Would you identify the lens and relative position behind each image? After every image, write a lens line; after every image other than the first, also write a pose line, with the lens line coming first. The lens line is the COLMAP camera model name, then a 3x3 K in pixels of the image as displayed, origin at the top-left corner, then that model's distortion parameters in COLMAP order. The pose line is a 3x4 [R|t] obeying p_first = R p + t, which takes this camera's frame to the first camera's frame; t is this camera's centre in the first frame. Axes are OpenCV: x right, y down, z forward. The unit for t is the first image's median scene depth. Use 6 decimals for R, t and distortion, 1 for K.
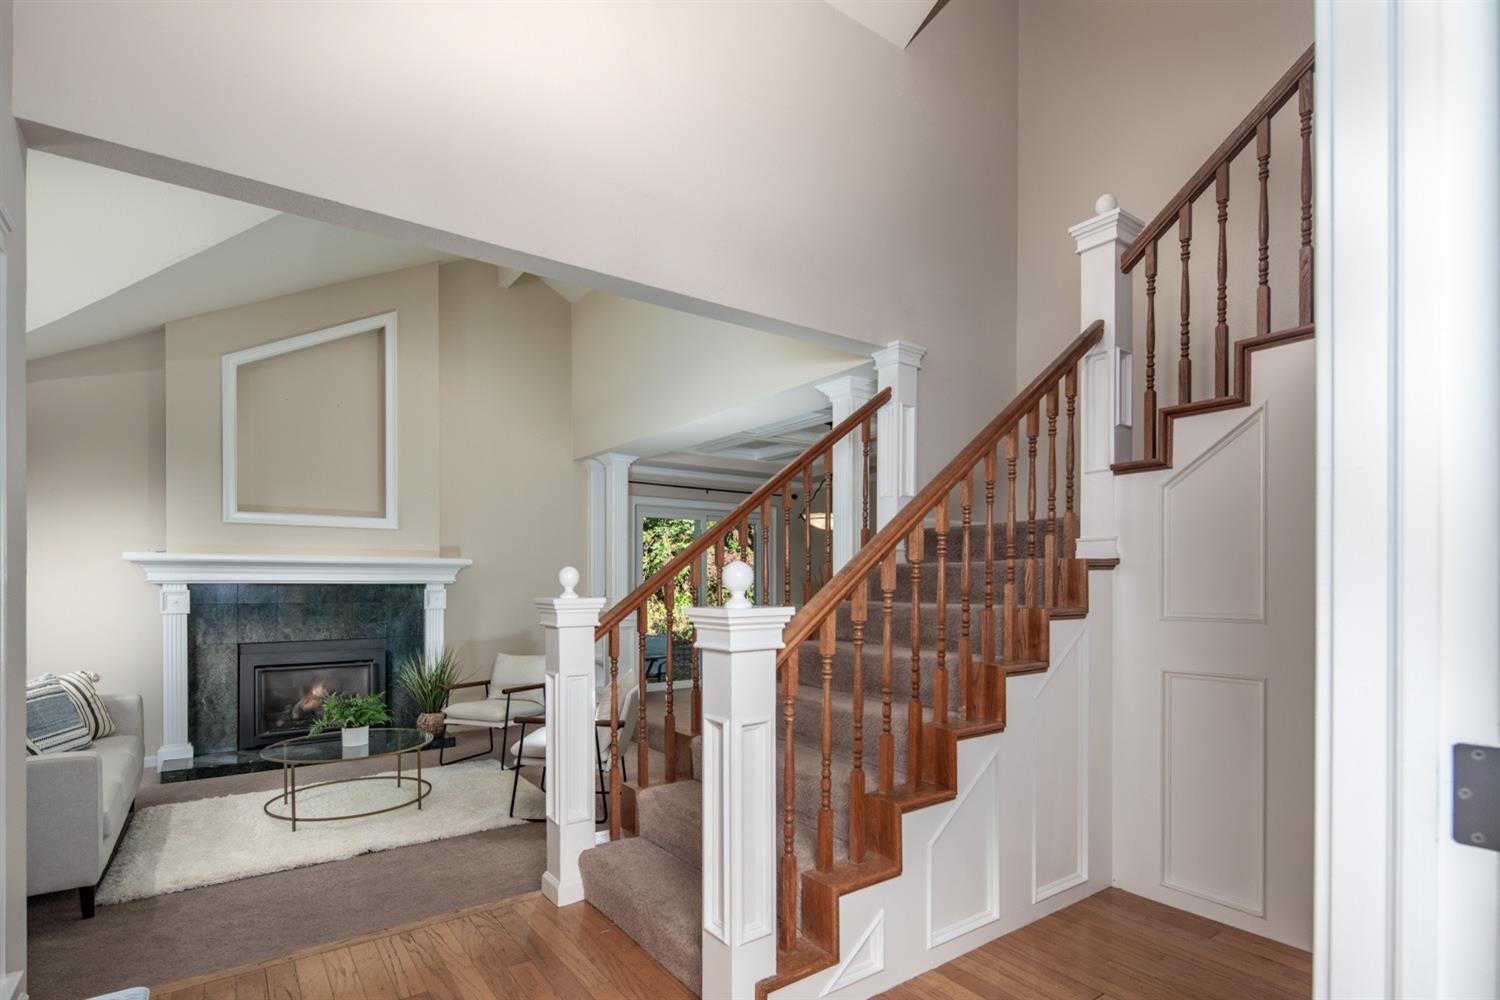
lens RADIAL K [[744.2, 0, 754.1], [0, 744.2, 589.4], [0, 0, 1]] dist [0.004547, -0.004460]
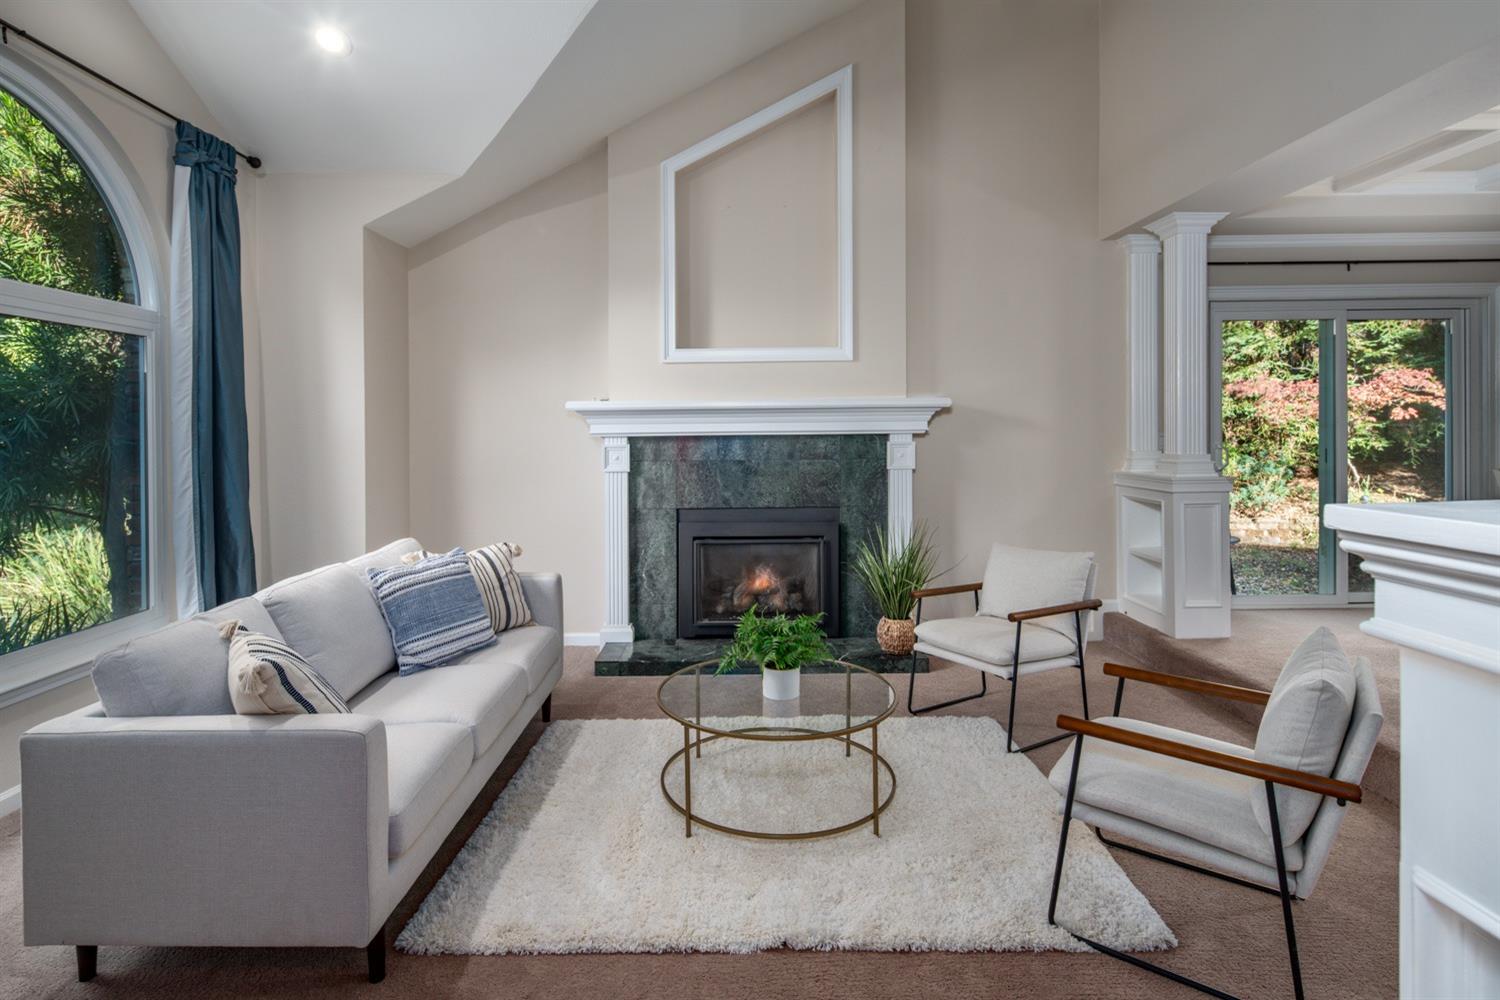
lens RADIAL K [[744.2, 0, 744.2], [0, 744.2, 444.2], [0, 0, 1]] dist [0.004547, -0.004460]
pose [[0.818343, 0.000069, -0.574730, -0.160040], [0.004482, 0.999969, 0.006502, -0.003774], [0.574713, -0.007897, 0.818317, 0.374518]]
